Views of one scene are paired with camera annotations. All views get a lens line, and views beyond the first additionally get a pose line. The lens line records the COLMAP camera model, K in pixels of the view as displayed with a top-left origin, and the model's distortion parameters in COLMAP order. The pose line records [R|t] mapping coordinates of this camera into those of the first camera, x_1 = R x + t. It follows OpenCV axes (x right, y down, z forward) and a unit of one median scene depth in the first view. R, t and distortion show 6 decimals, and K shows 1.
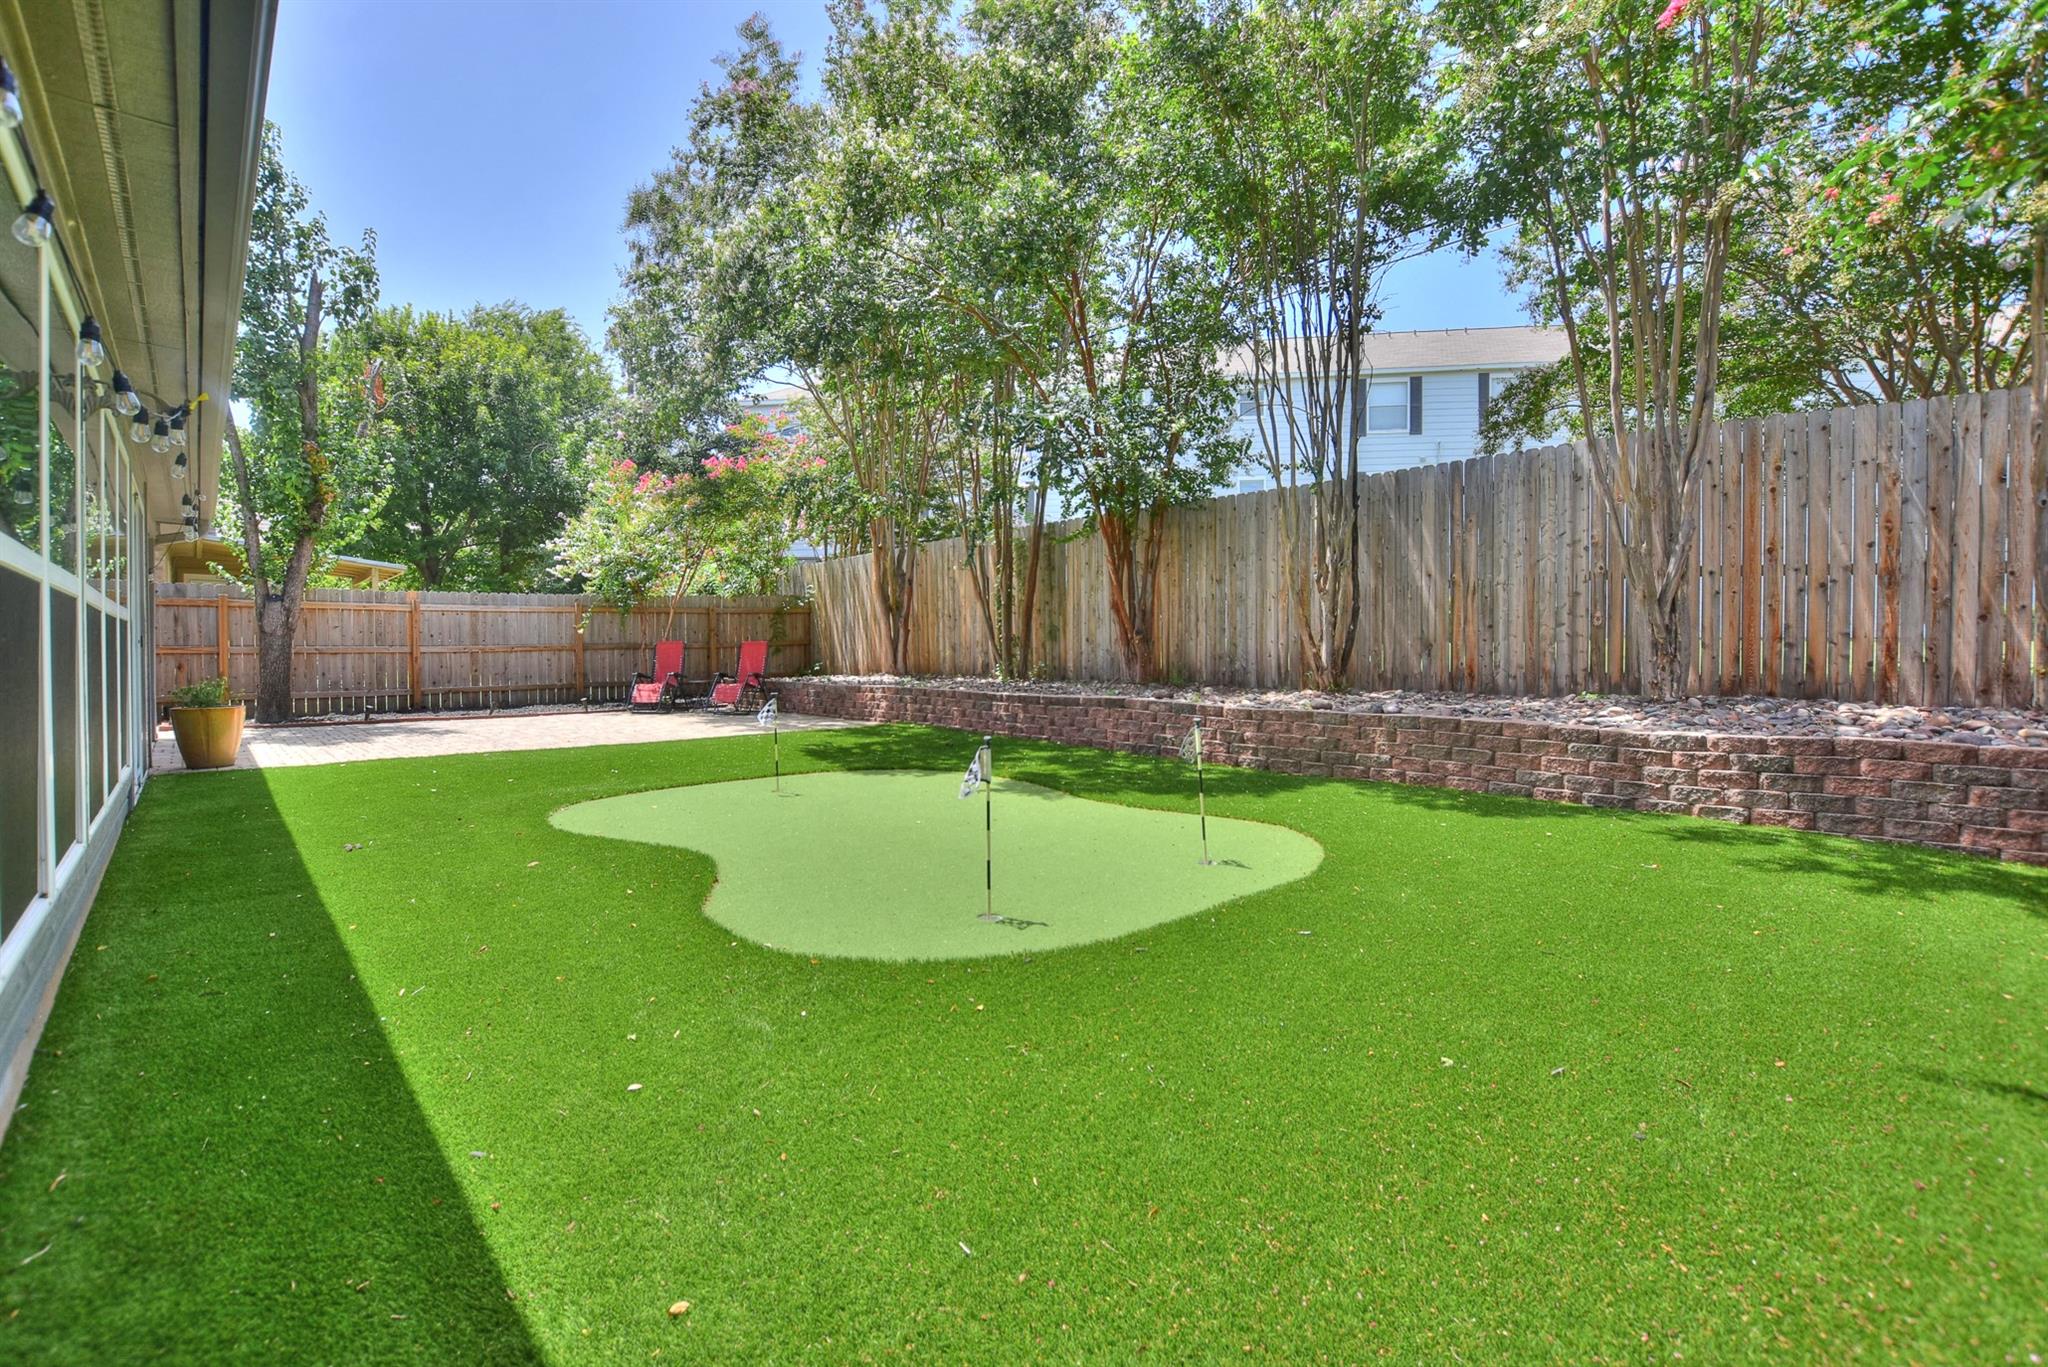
lens RADIAL K [[926.6, 0, 1024.9], [0, 926.6, 669.3], [0, 0, 1]] dist [-0.024328, 0.003322]
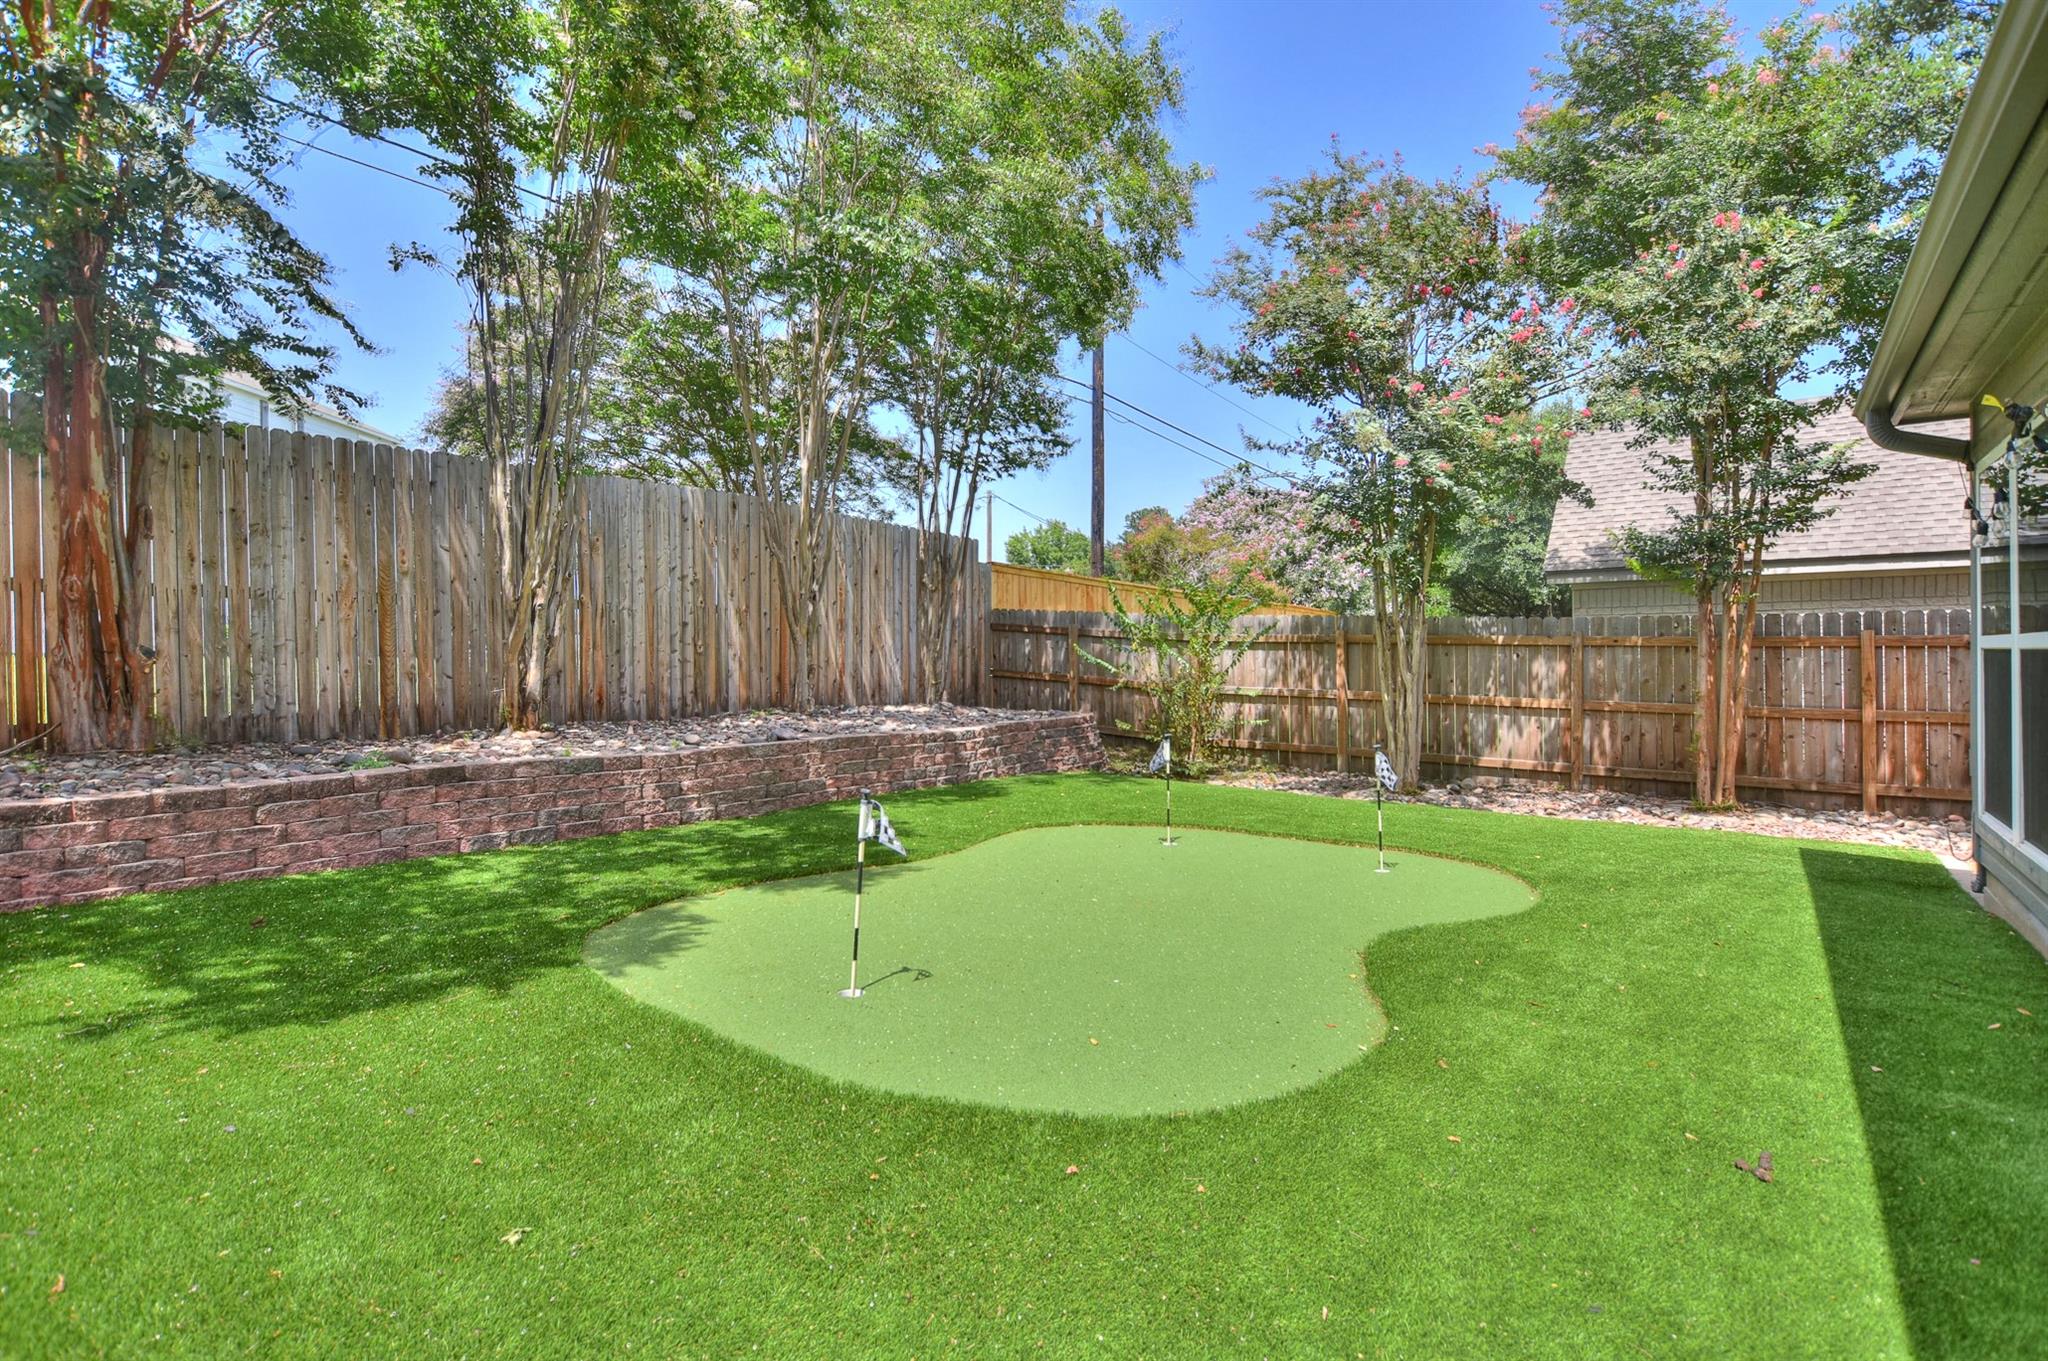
lens RADIAL K [[985.8, 0, 1024.2], [0, 985.8, 671.5], [0, 0, 1]] dist [-0.022672, -0.001248]
pose [[-0.166276, -0.011650, 0.986010, -0.621113], [0.023134, 0.999609, 0.015712, -0.033682], [-0.985808, 0.025423, -0.165942, 0.788045]]
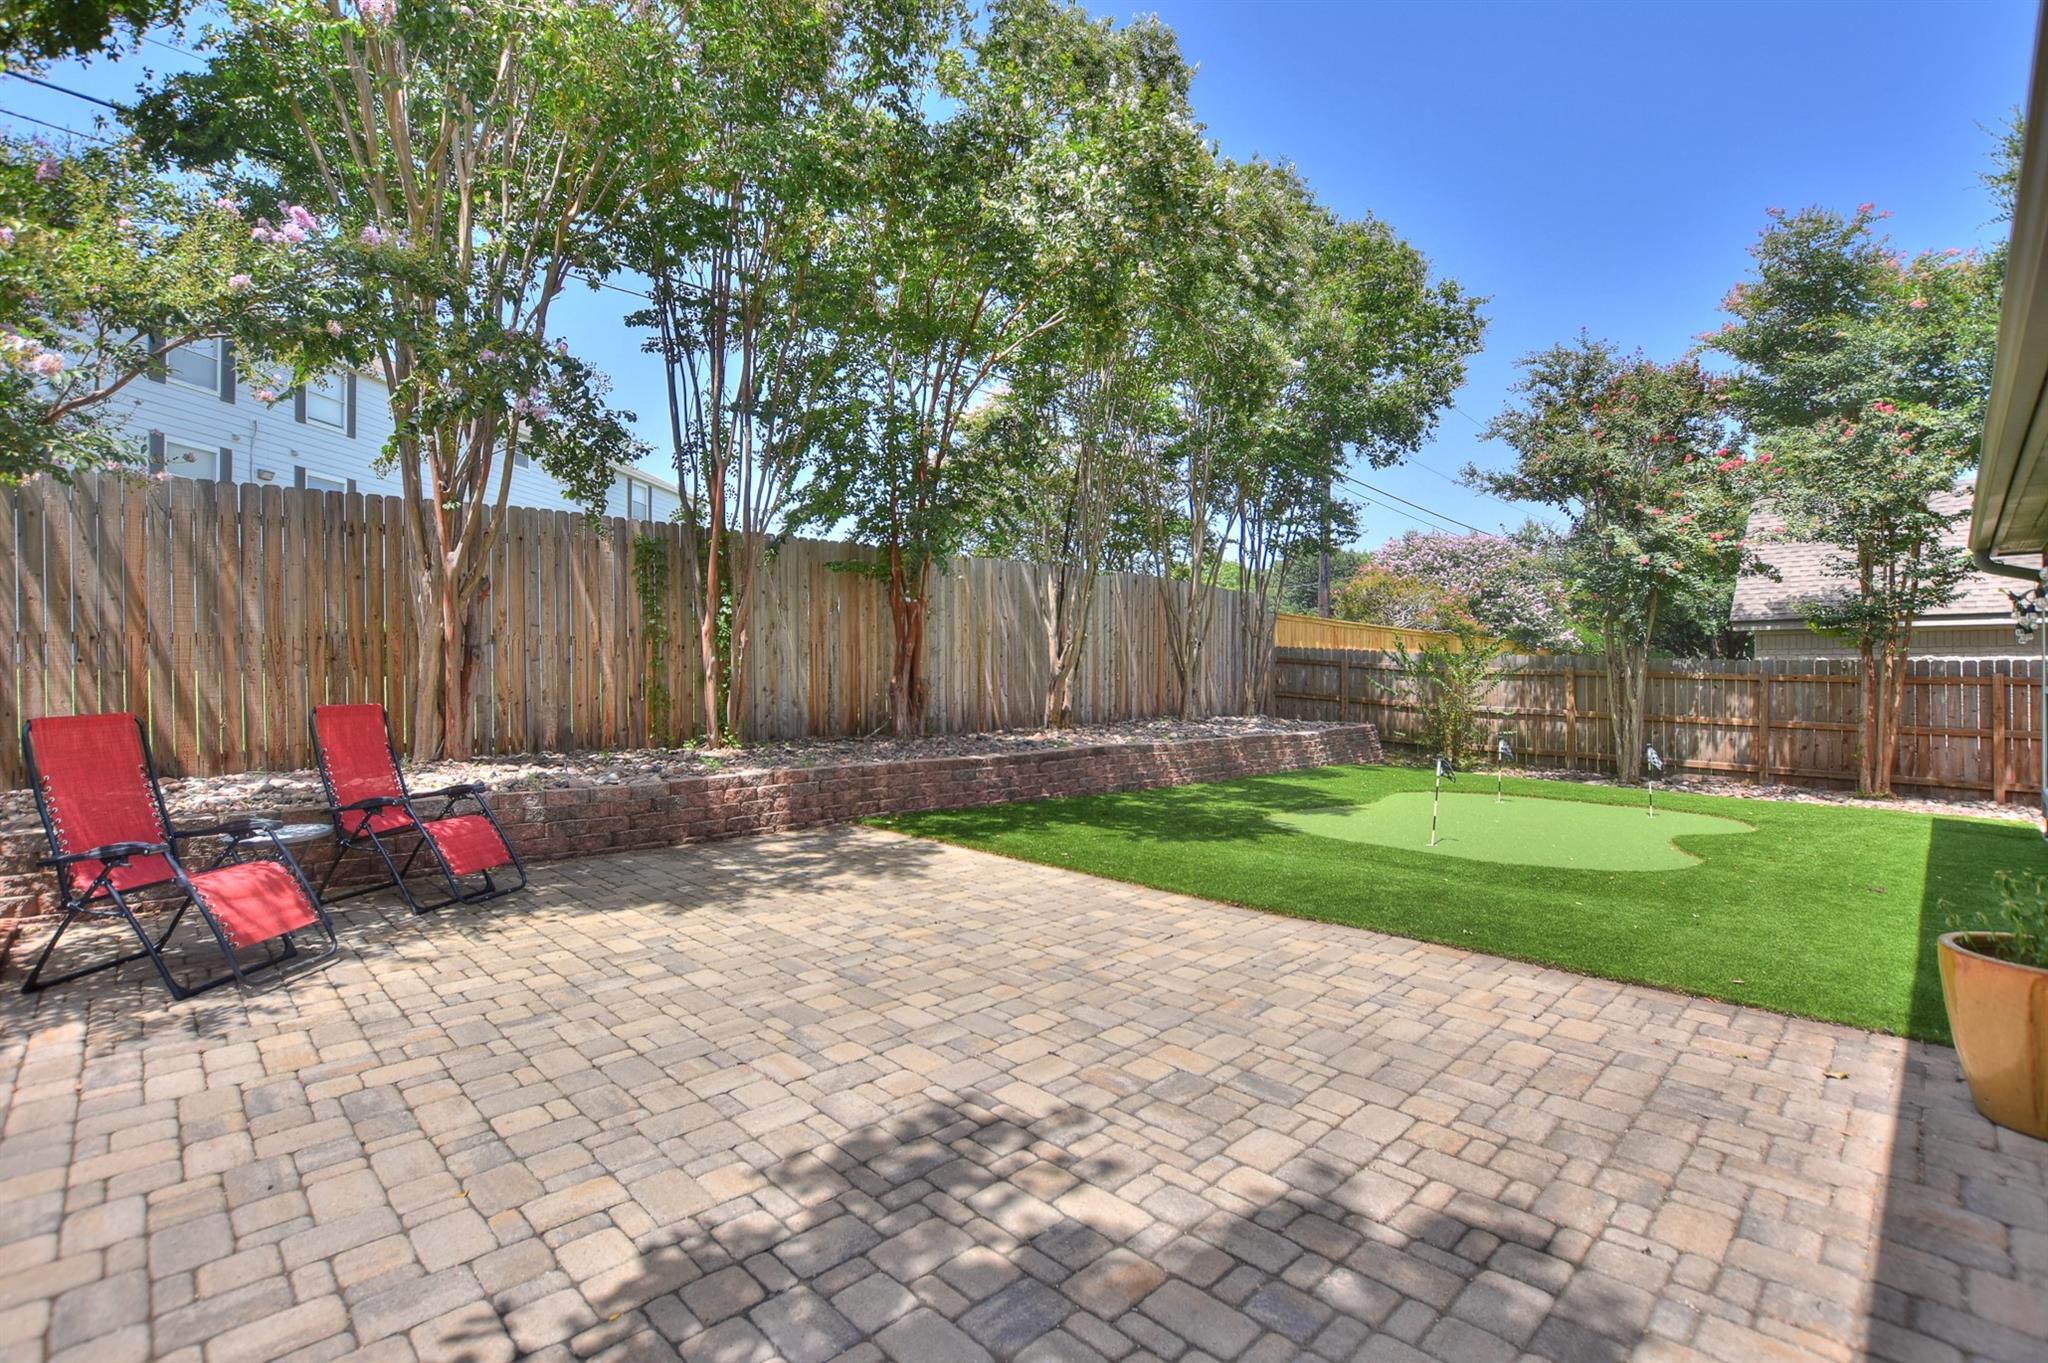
lens RADIAL K [[926.6, 0, 992.0], [0, 926.6, 679.4], [0, 0, 1]] dist [-0.024328, 0.003322]
pose [[-0.000599, -0.005079, 0.999987, -1.143471], [0.015691, 0.999864, 0.005088, -0.064721], [-0.999877, 0.015694, -0.000519, 1.273778]]
